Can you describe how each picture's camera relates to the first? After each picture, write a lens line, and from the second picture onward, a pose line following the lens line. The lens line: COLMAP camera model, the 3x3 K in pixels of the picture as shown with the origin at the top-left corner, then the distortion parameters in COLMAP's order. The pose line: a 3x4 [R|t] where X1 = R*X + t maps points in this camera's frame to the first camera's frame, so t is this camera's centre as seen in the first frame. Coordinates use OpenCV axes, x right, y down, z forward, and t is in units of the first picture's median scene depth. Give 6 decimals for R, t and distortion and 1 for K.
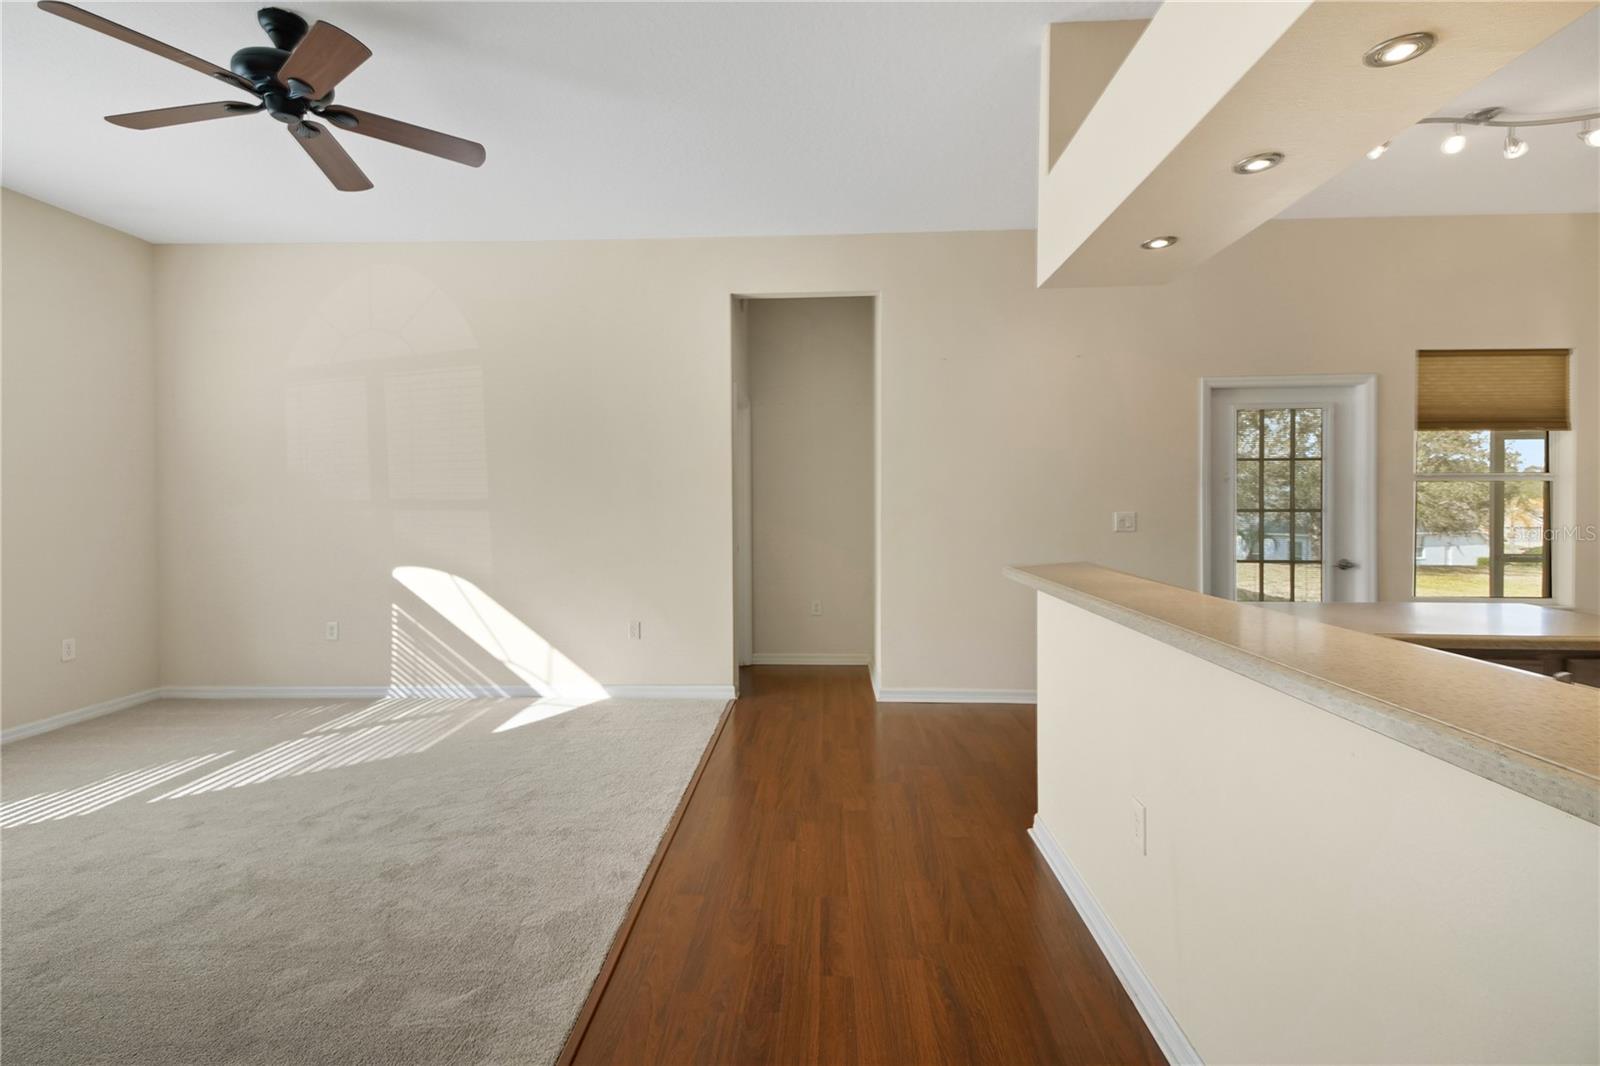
lens RADIAL K [[740.1, 0, 797.9], [0, 740.1, 503.7], [0, 0, 1]] dist [0.055563, -0.026104]
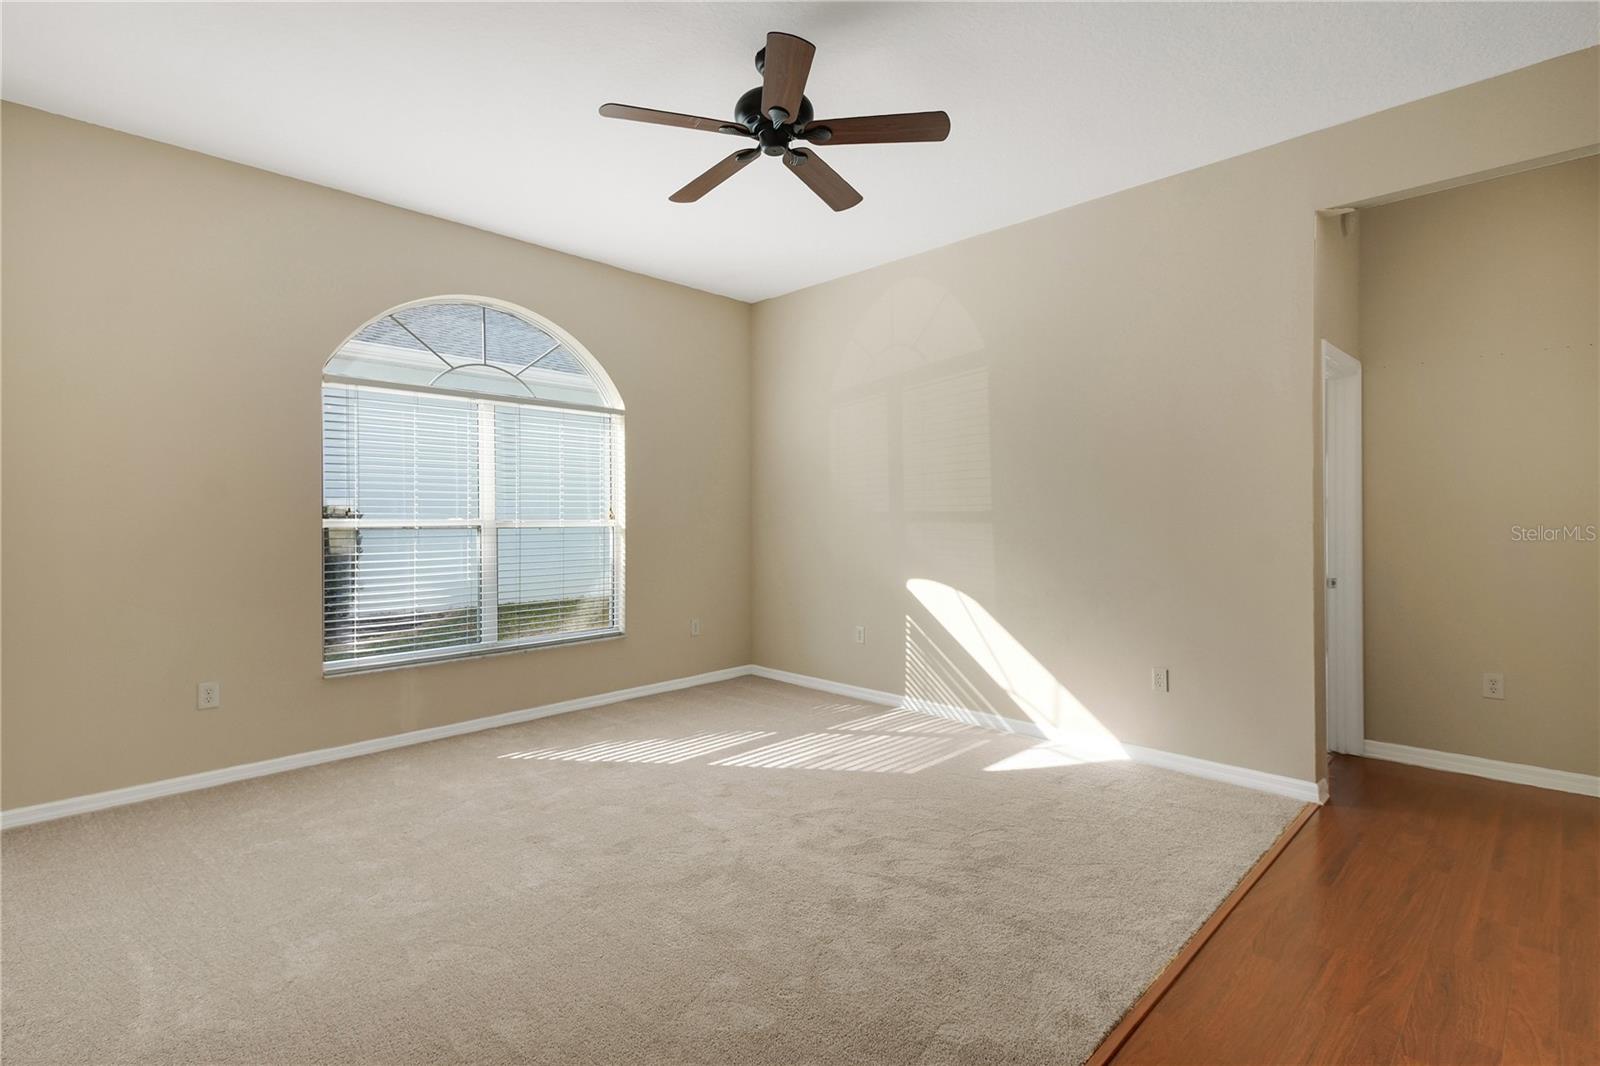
lens RADIAL K [[765.0, 0, 796.0], [0, 765.0, 511.5], [0, 0, 1]] dist [0.061226, -0.030446]
pose [[0.735804, -0.002132, -0.677191, 0.066487], [-0.003158, 0.999973, -0.006580, 0.002446], [0.677187, 0.006980, 0.735778, 0.194784]]
